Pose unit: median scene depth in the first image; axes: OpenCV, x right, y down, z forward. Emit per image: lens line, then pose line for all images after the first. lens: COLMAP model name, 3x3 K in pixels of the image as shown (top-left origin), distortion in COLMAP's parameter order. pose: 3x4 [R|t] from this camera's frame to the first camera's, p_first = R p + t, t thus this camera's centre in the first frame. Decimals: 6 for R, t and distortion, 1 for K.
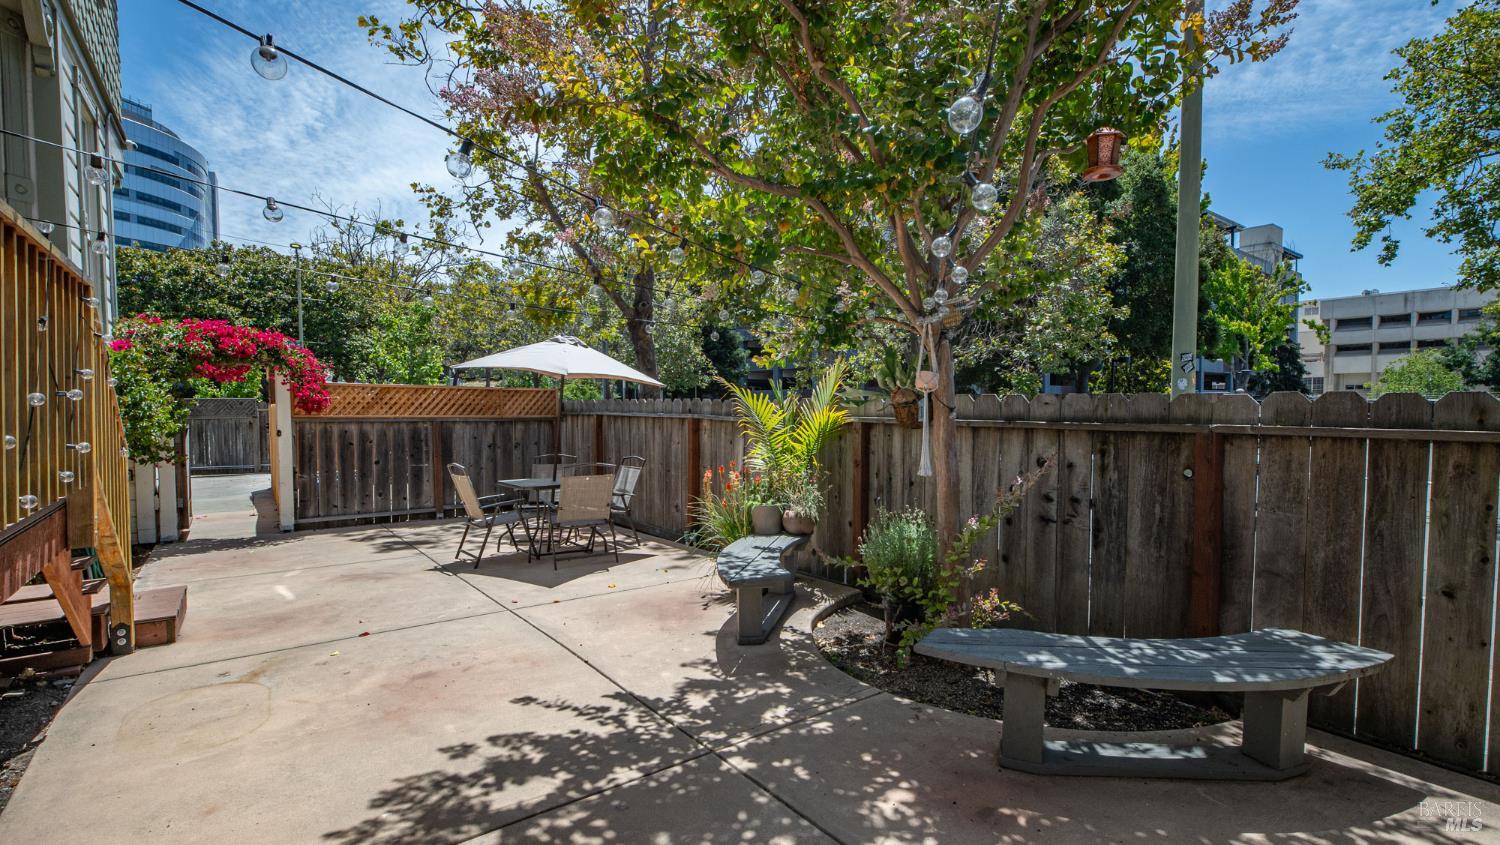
lens RADIAL K [[673.4, 0, 752.4], [0, 673.4, 430.5], [0, 0, 1]] dist [0.004459, -0.005826]
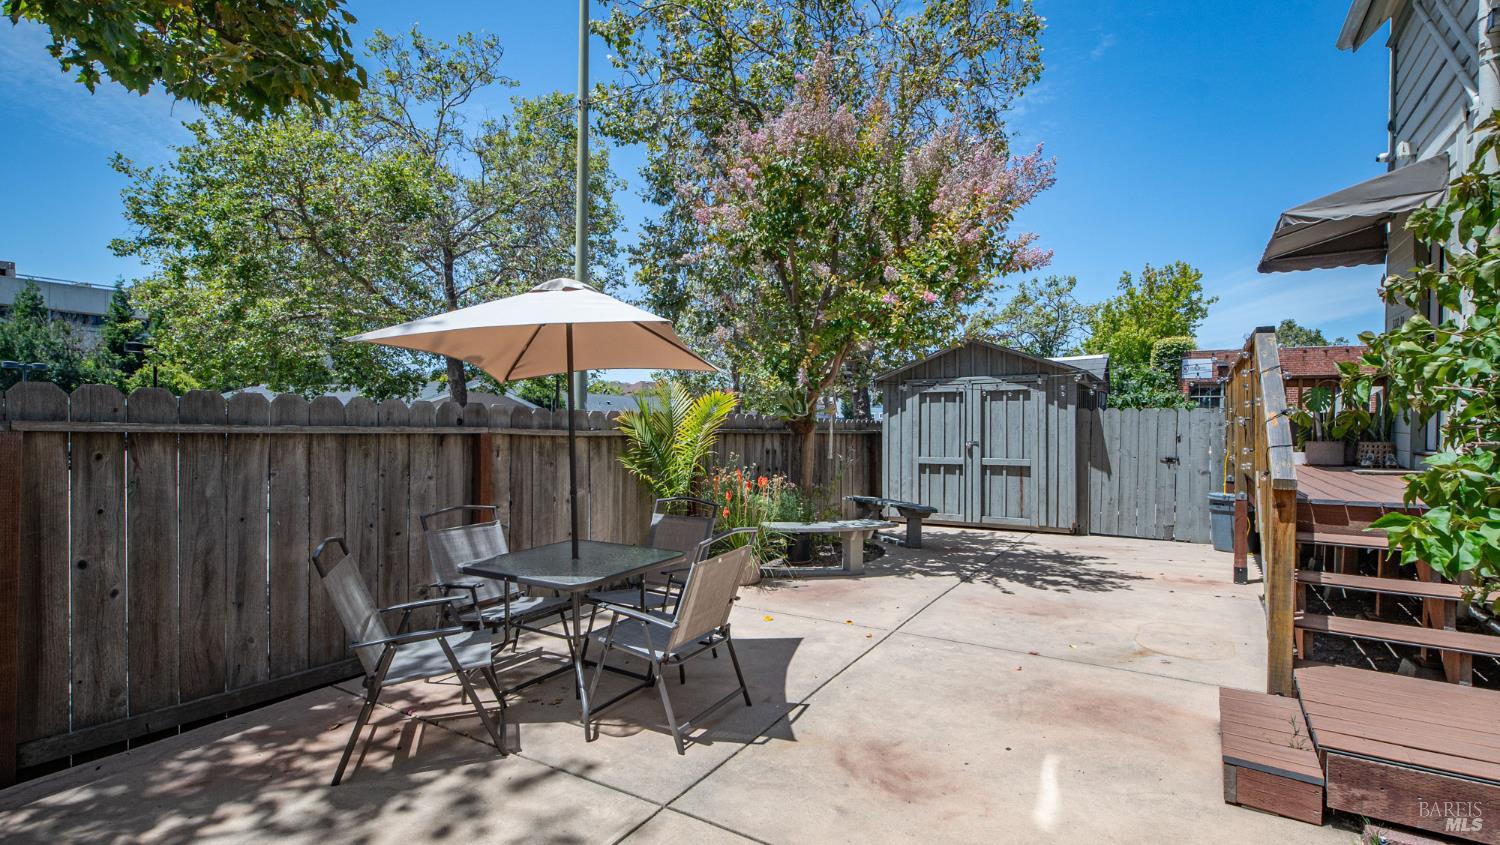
lens RADIAL K [[698.3, 0, 756.5], [0, 698.3, 426.9], [0, 0, 1]] dist [0.000178, -0.000899]
pose [[-0.354852, -0.009863, 0.934870, -1.433996], [0.018955, 0.999663, 0.017742, -0.053937], [-0.934730, 0.024016, -0.354546, 1.799410]]
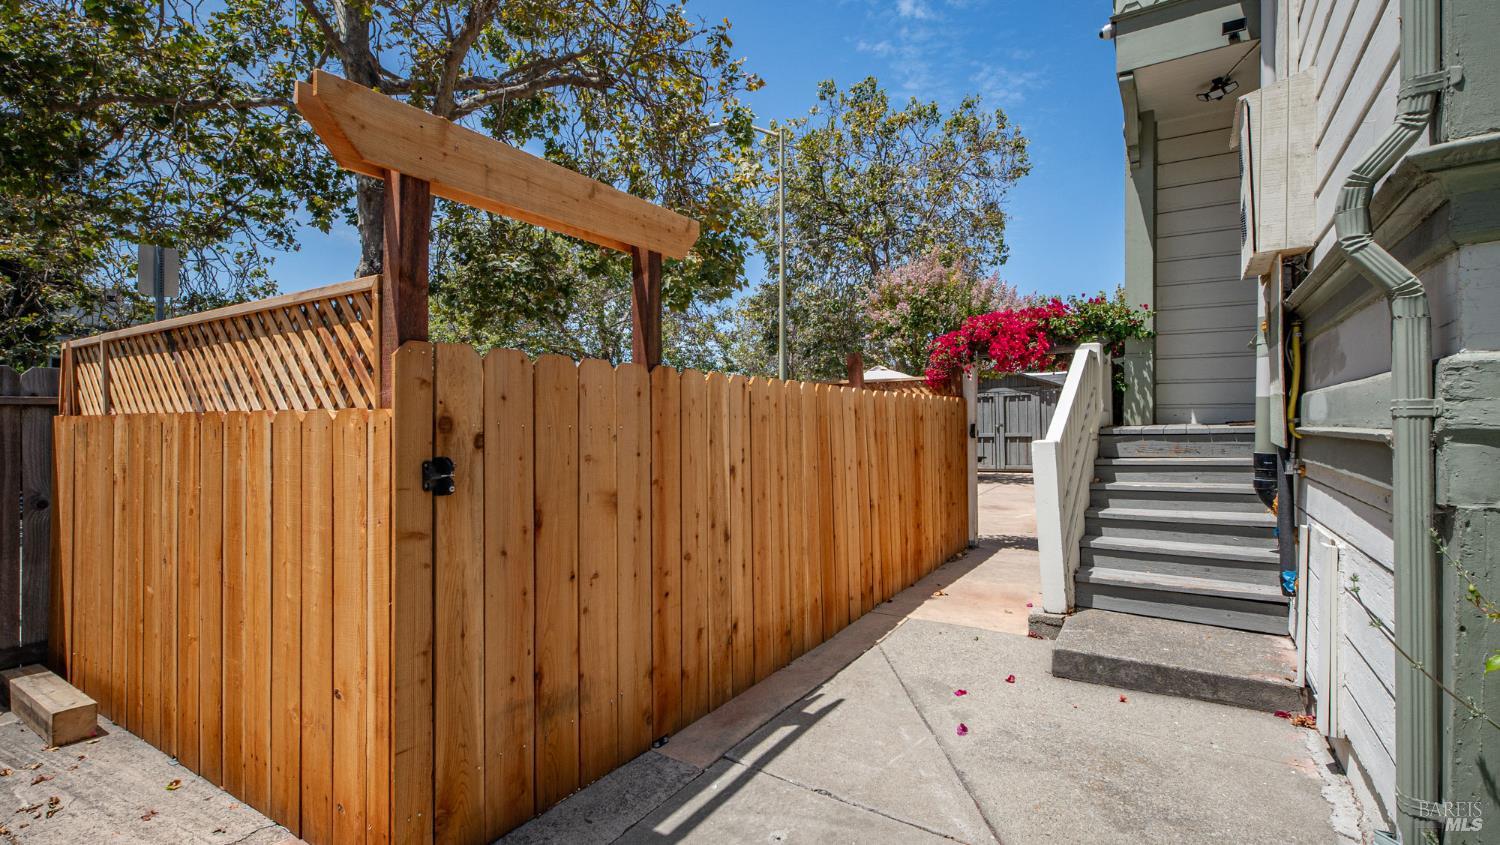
lens RADIAL K [[673.4, 0, 753.3], [0, 673.4, 425.6], [0, 0, 1]] dist [0.004459, -0.005826]
pose [[-0.346643, -0.001501, 0.937996, -2.834235], [0.036940, 0.999201, 0.015250, -0.057635], [-0.937269, 0.039936, -0.346311, 3.123308]]
